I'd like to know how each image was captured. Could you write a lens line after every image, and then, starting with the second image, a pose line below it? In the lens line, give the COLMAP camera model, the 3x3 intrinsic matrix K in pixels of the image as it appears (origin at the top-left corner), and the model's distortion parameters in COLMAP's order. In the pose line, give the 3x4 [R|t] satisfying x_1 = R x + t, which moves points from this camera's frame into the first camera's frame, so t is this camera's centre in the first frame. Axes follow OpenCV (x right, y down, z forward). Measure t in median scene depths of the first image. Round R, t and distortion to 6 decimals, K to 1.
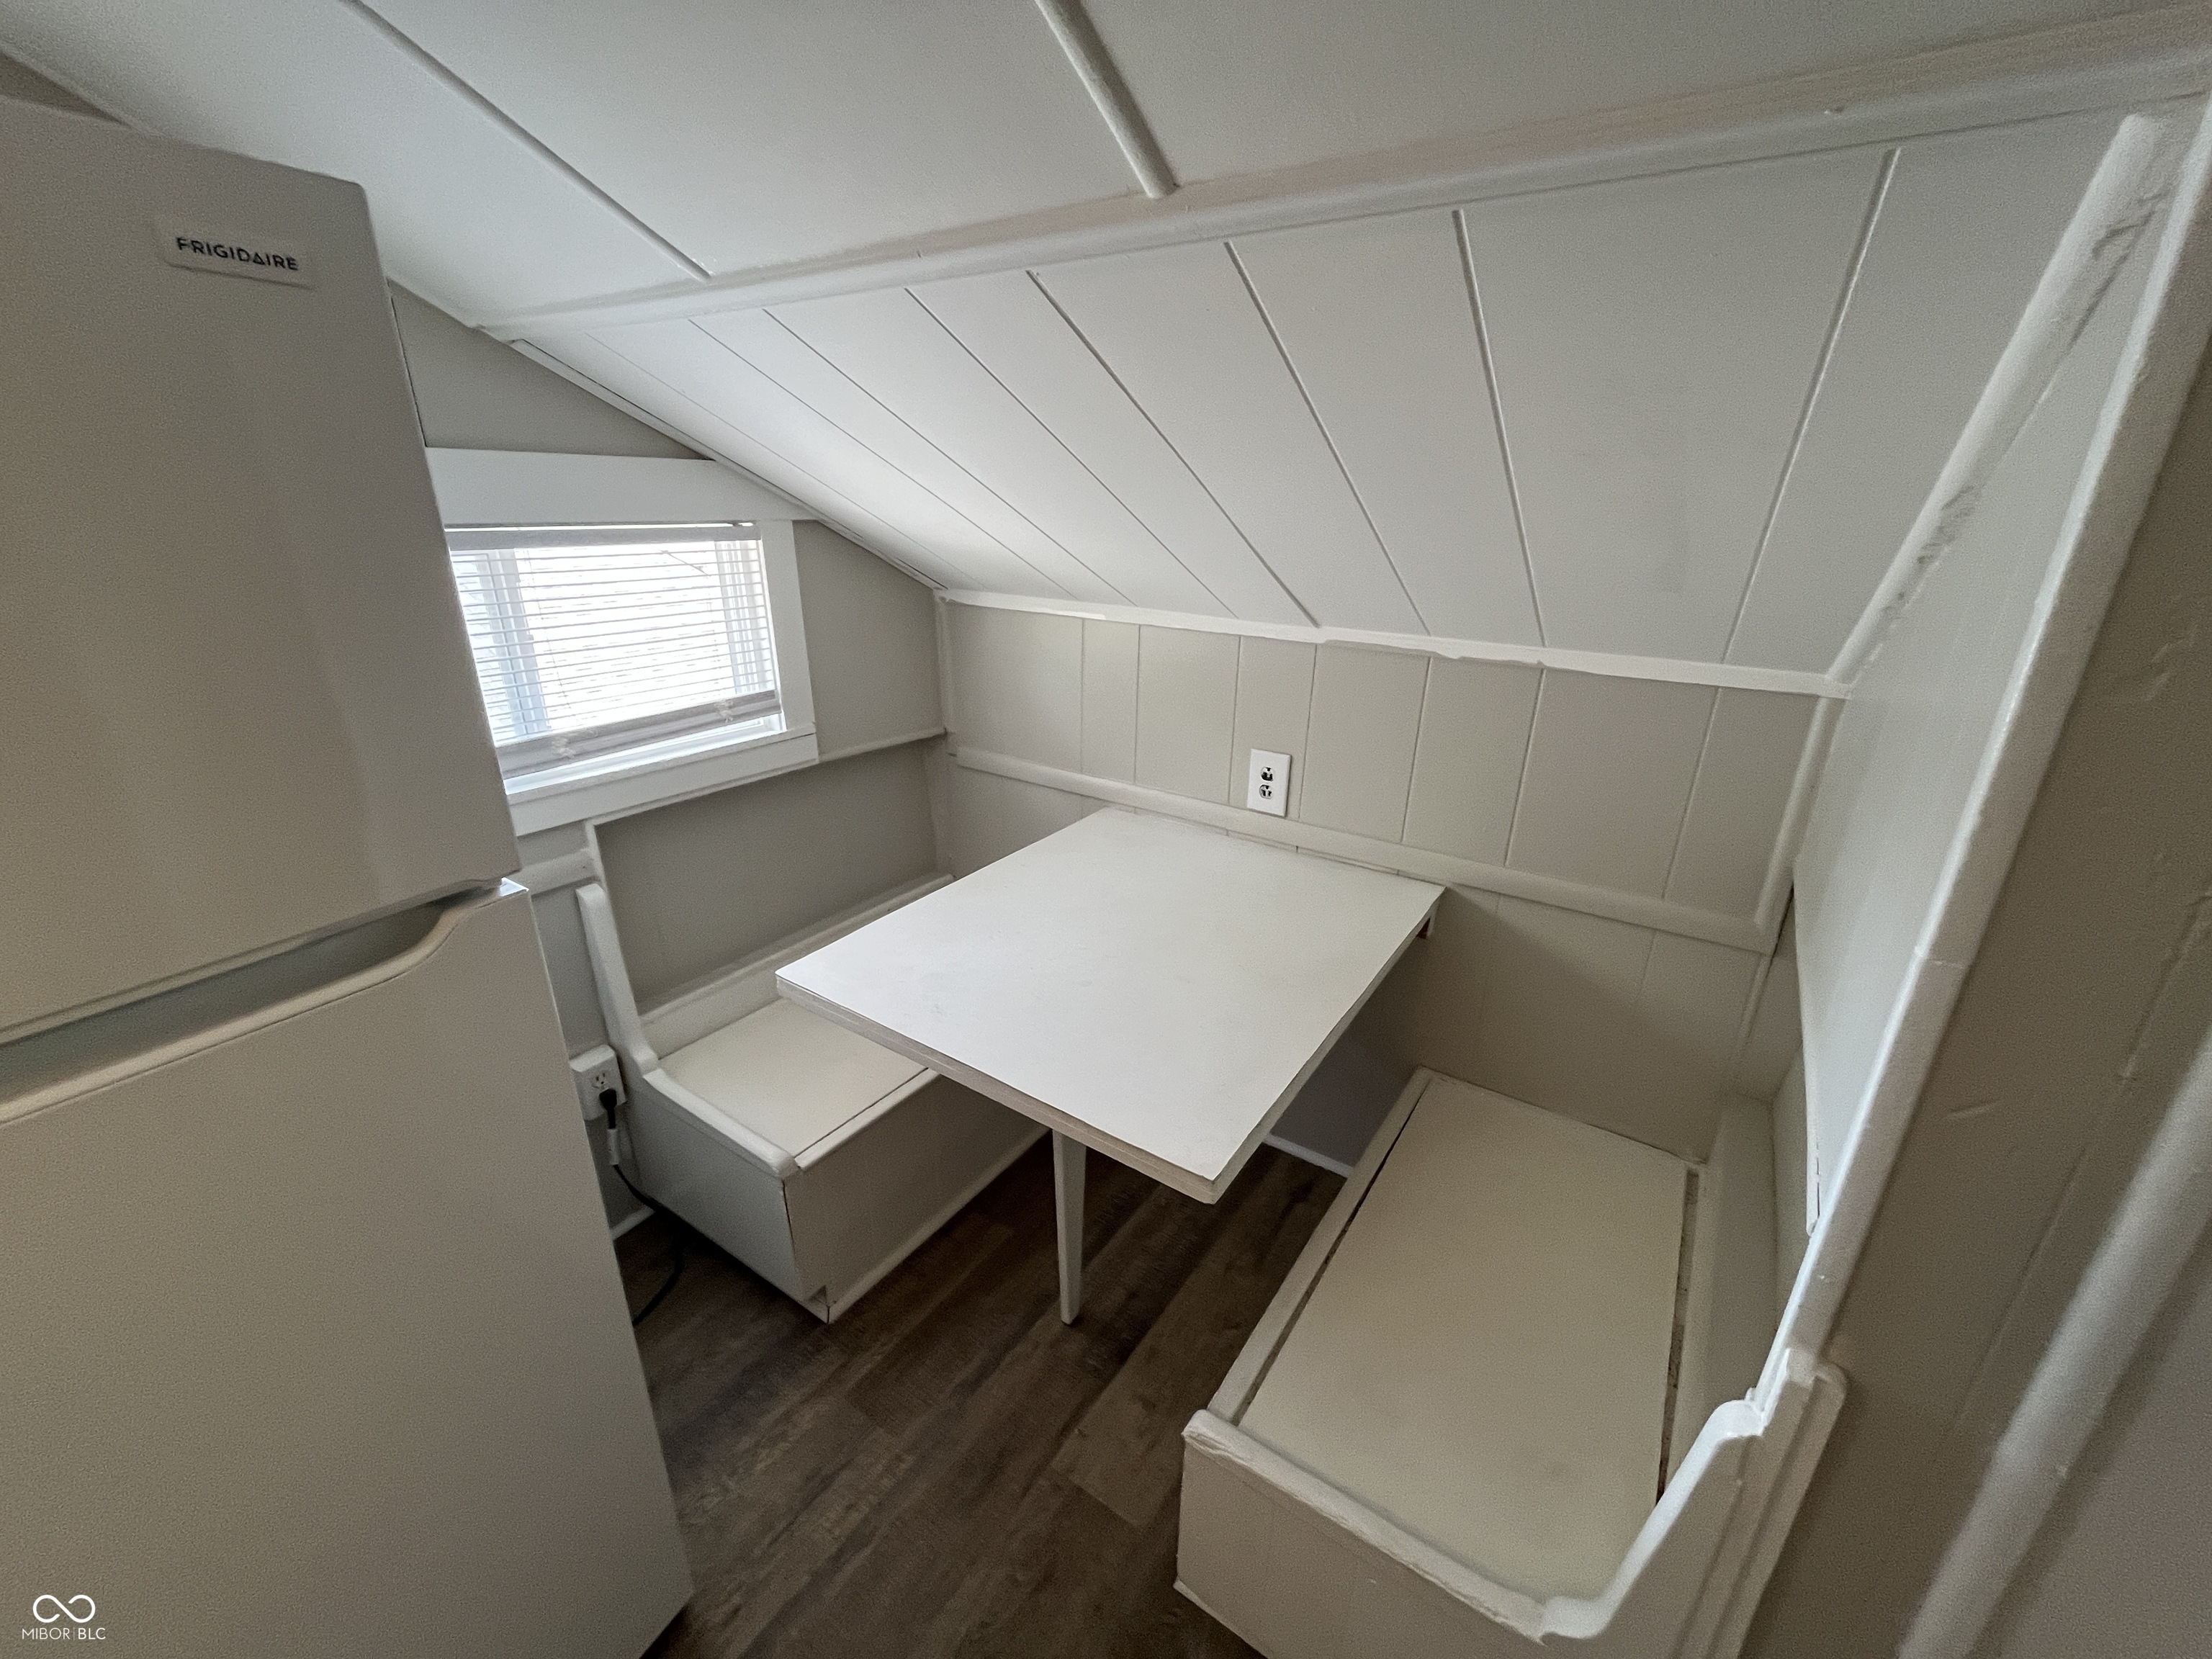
lens RADIAL K [[899.7, 0, 1103.8], [0, 899.7, 828.8], [0, 0, 1]] dist [-0.000023, 0.000224]
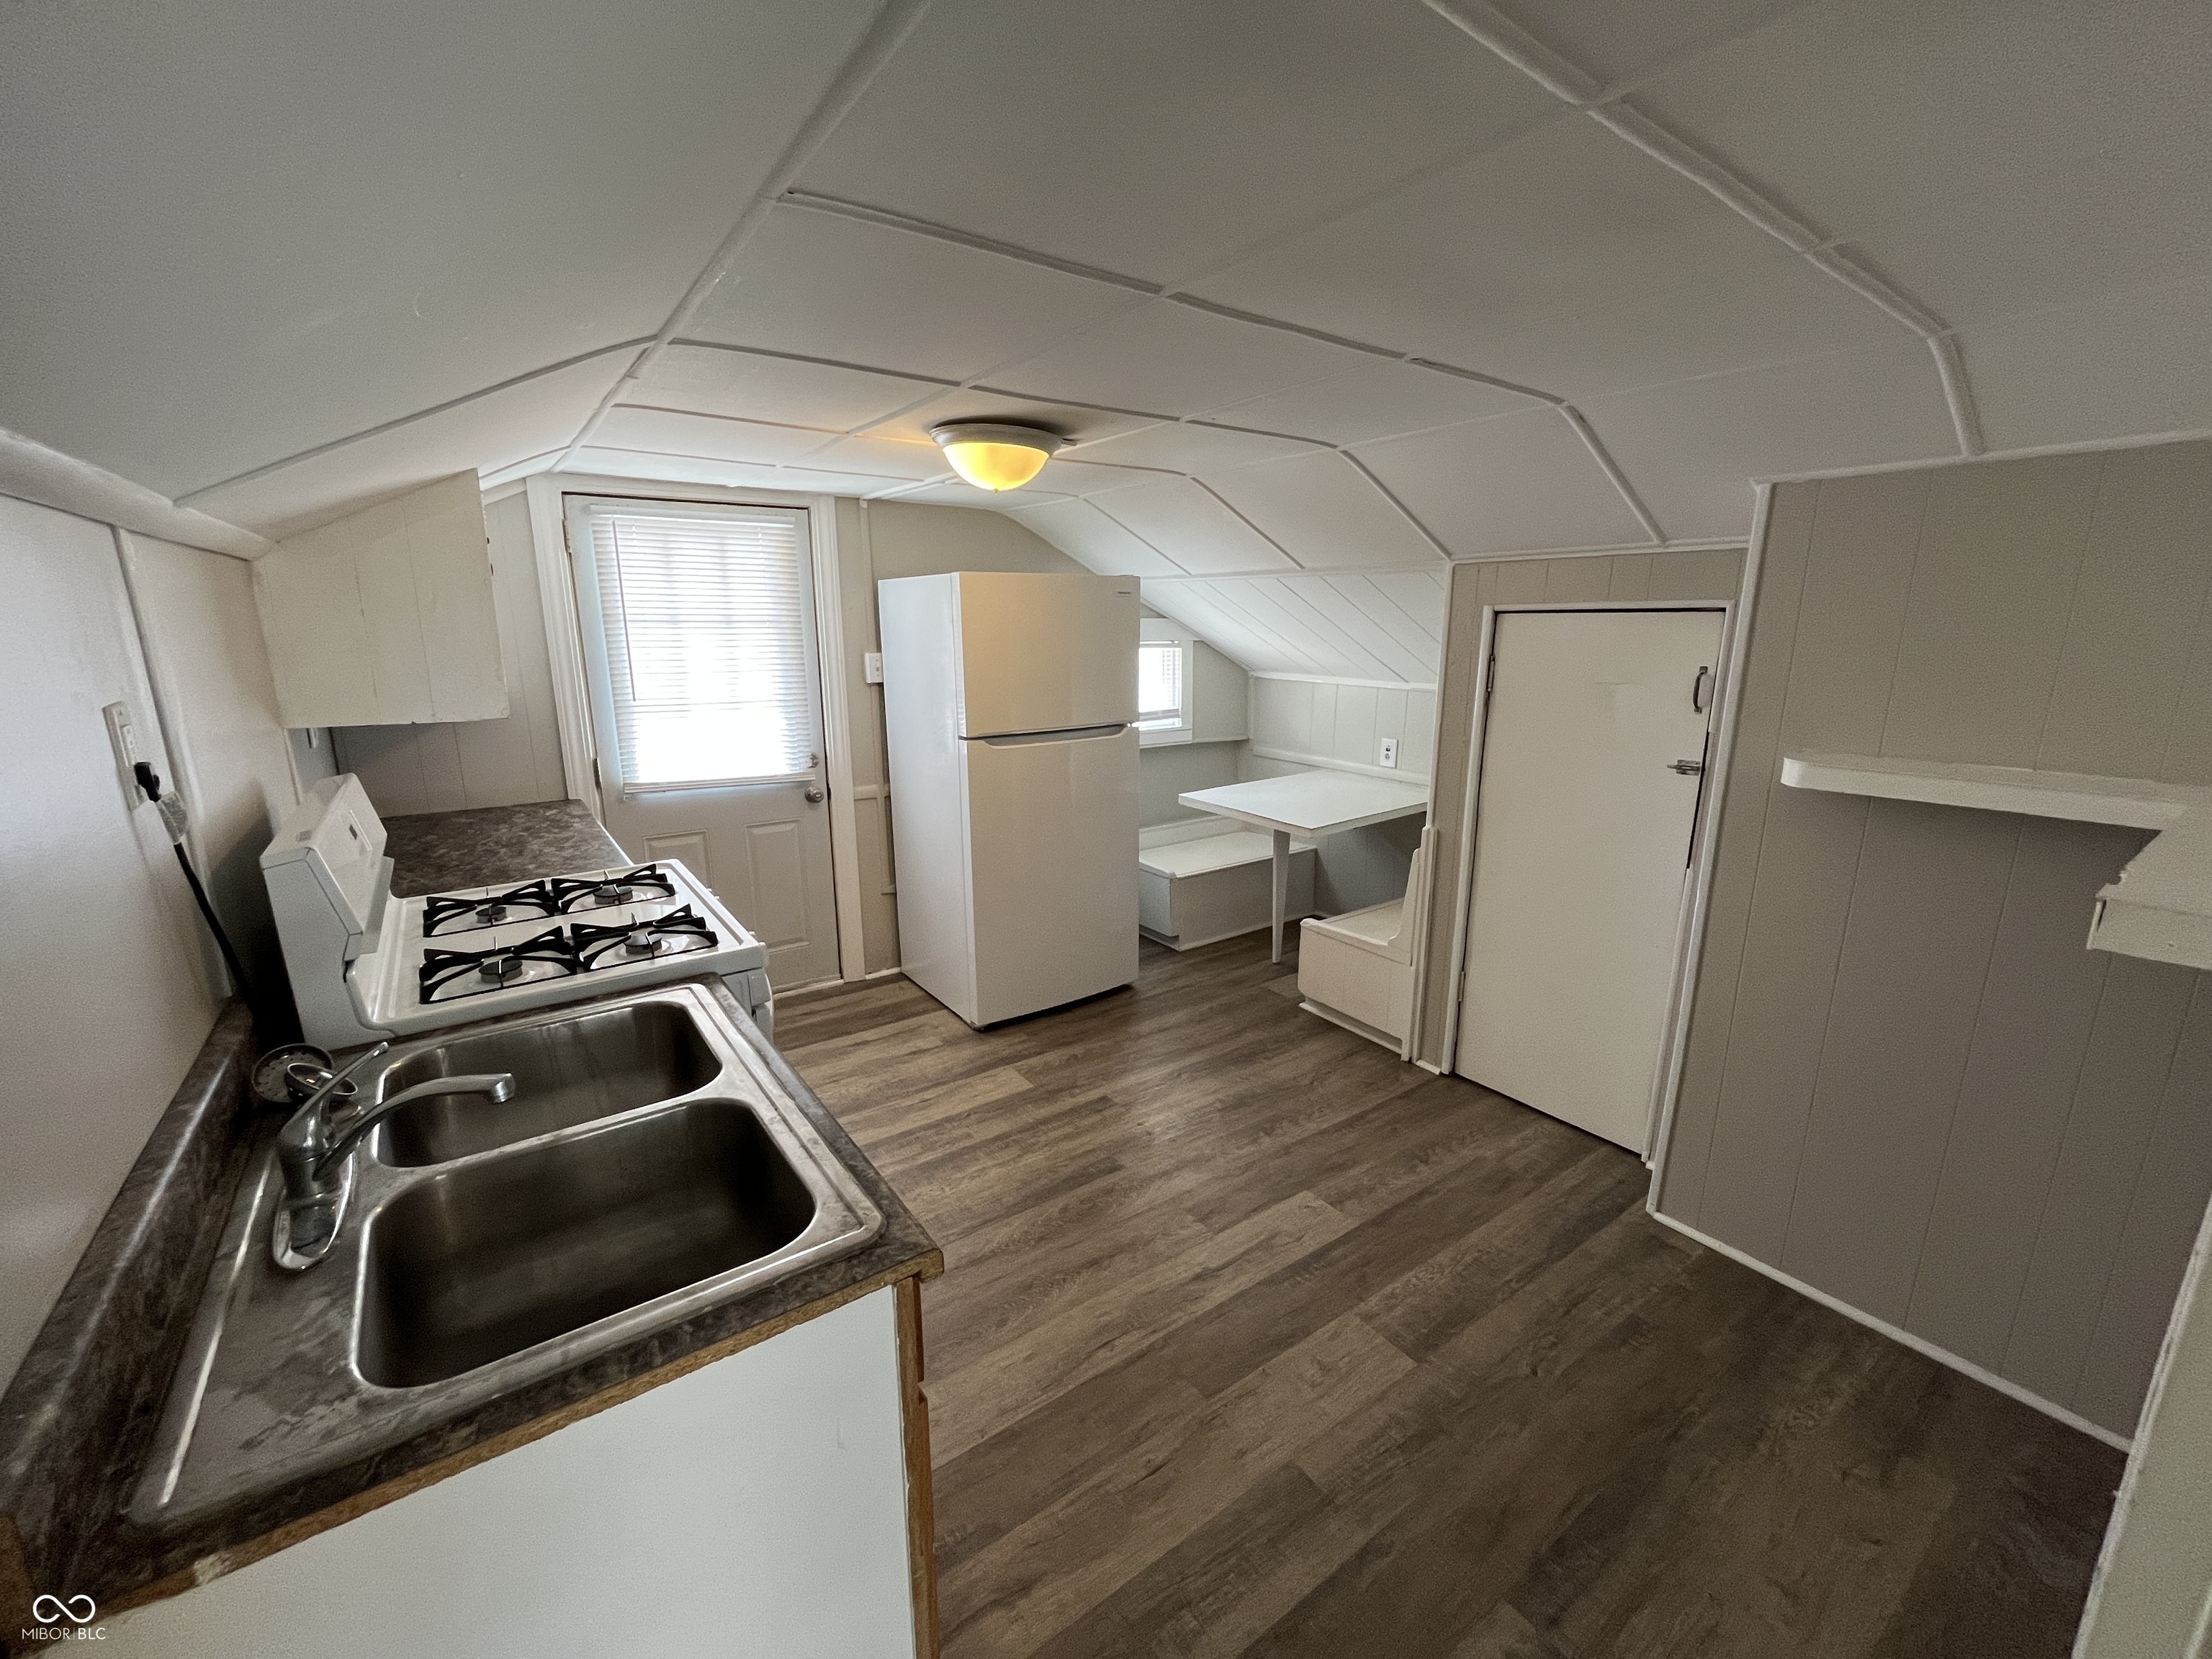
lens RADIAL K [[899.7, 0, 1103.8], [0, 899.7, 828.8], [0, 0, 1]] dist [-0.000023, 0.000224]
pose [[0.937733, 0.064789, -0.341262, 0.299040], [-0.108241, 0.988037, -0.109849, 0.464953], [0.330062, 0.139947, 0.933527, -1.311379]]
